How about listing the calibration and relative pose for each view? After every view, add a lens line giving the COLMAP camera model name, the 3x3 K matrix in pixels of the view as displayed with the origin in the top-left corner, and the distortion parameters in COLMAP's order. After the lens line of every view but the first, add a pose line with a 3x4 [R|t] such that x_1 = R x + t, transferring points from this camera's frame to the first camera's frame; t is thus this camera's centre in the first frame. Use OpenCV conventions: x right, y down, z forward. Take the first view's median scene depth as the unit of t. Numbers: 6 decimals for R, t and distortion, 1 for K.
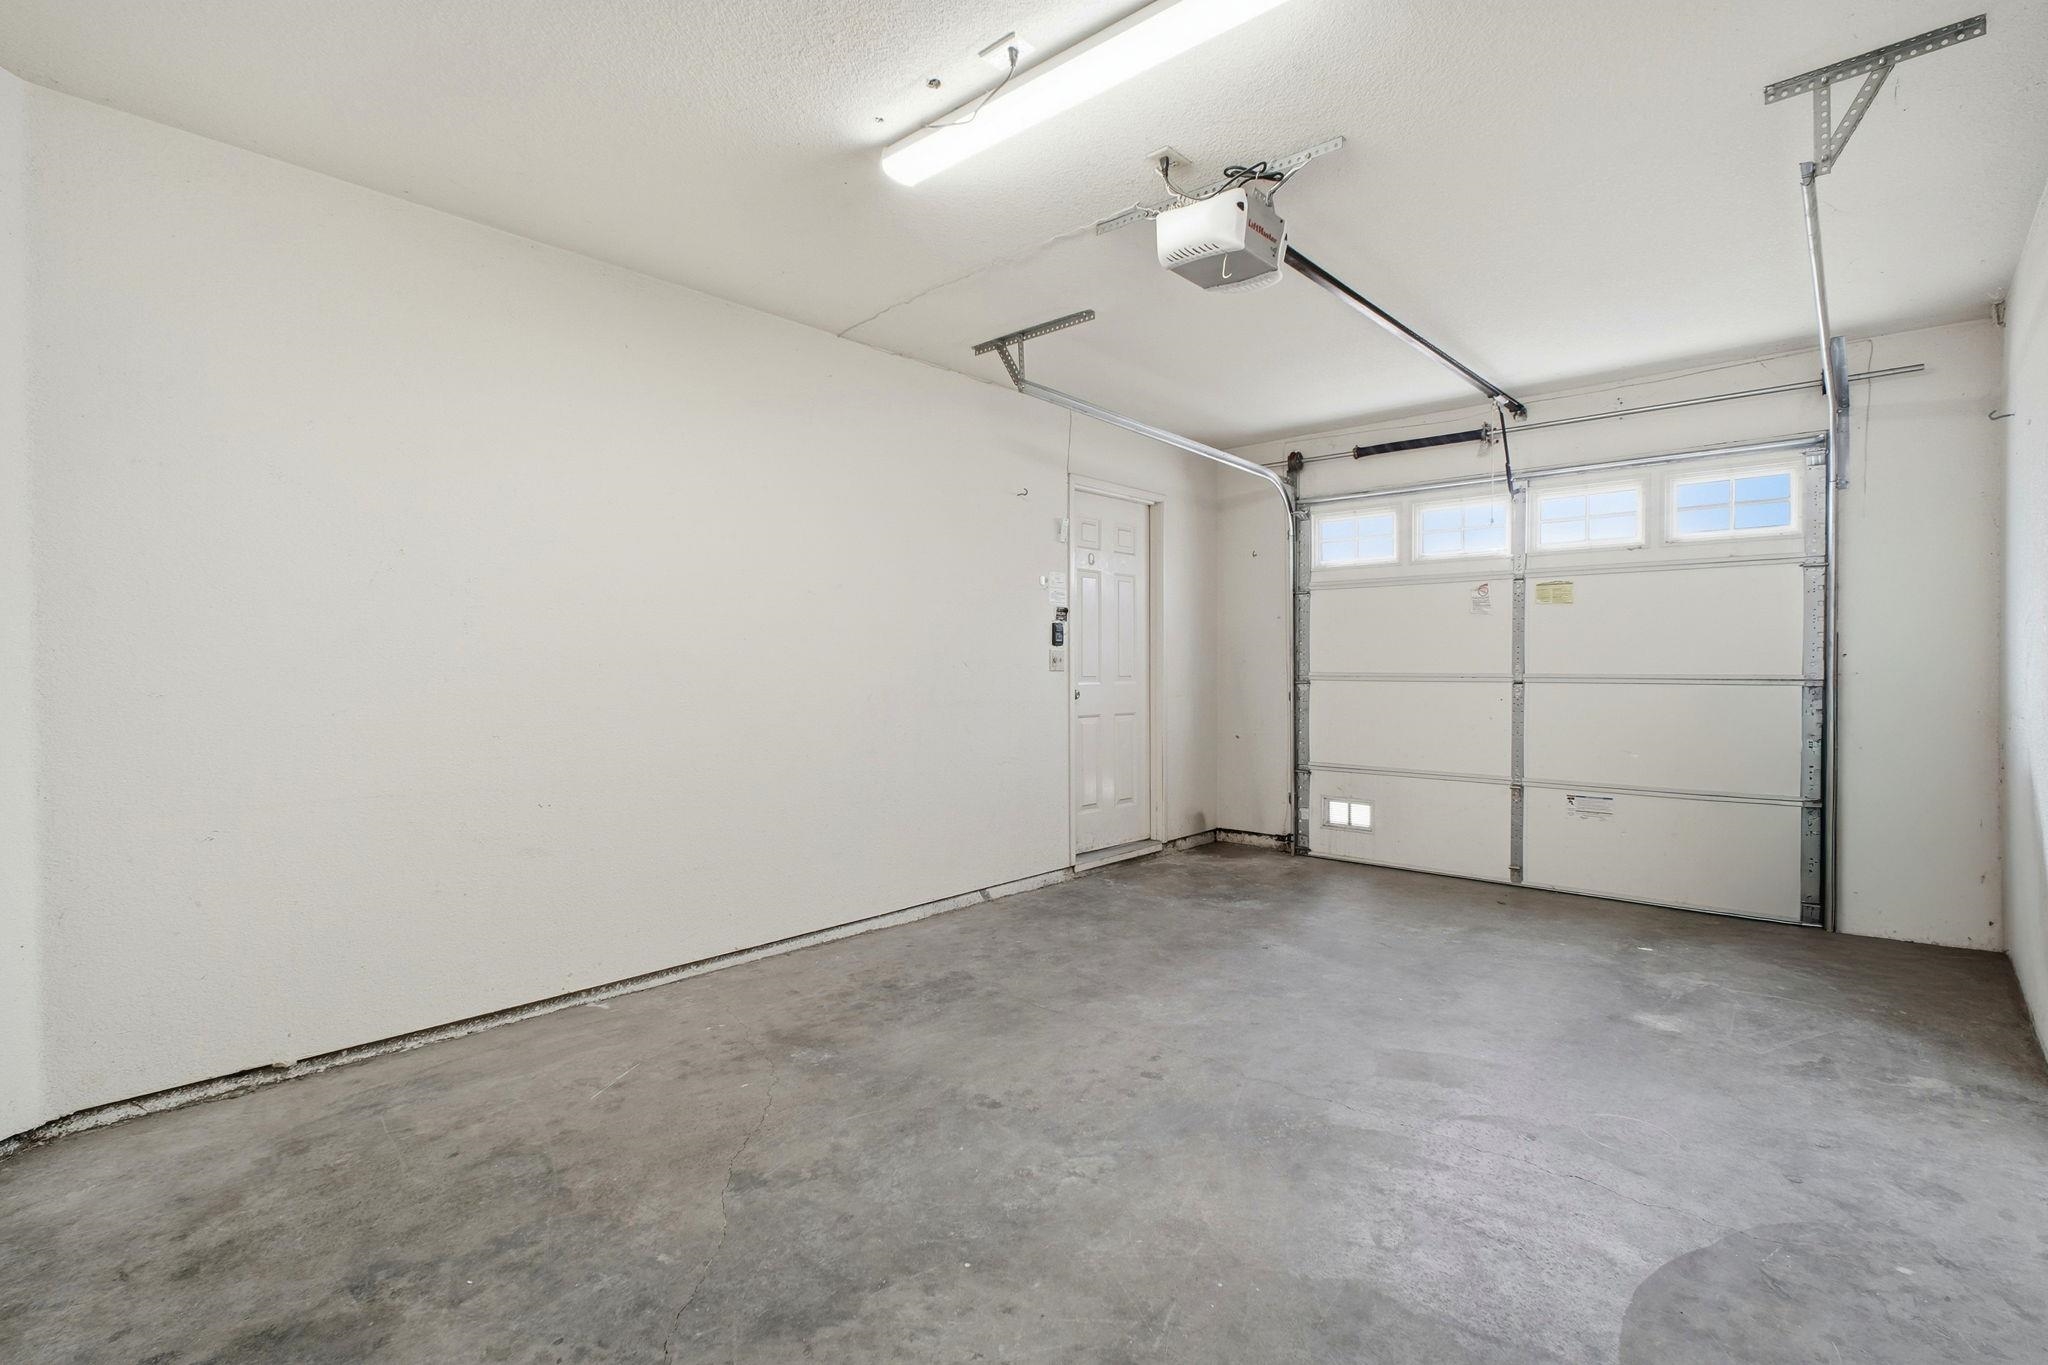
lens RADIAL K [[935.5, 0, 1034.6], [0, 935.5, 673.0], [0, 0, 1]] dist [0.001971, -0.008475]
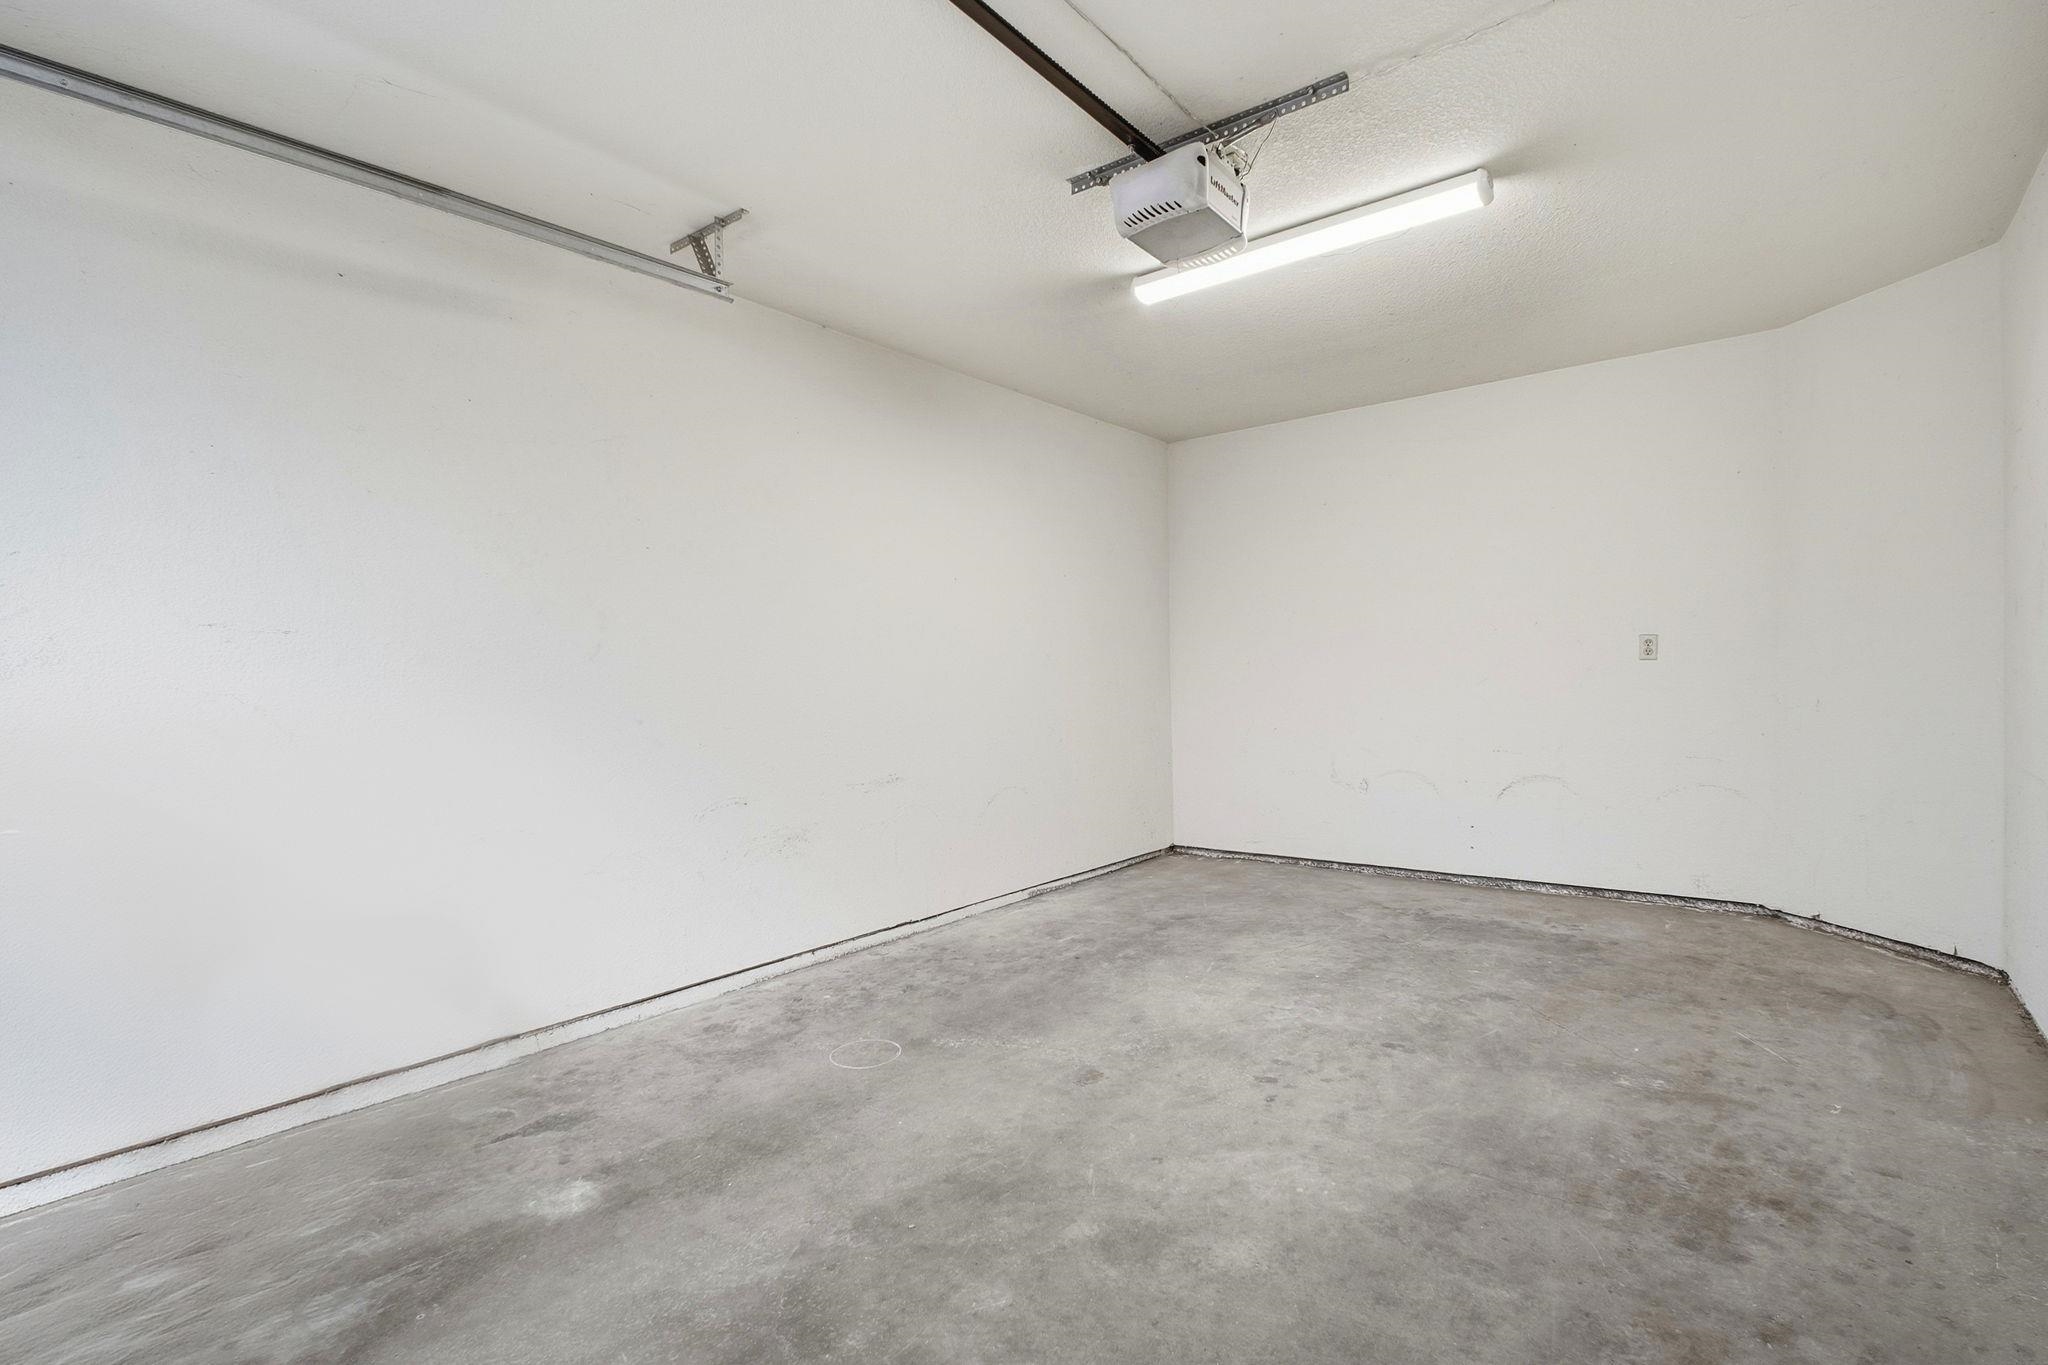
lens RADIAL K [[935.5, 0, 1034.6], [0, 935.5, 673.0], [0, 0, 1]] dist [0.001971, -0.008475]
pose [[-0.997560, 0.022027, -0.066241, 0.414715], [0.021951, 0.999757, 0.001876, -0.004280], [0.066267, 0.000418, -0.997802, 1.925101]]
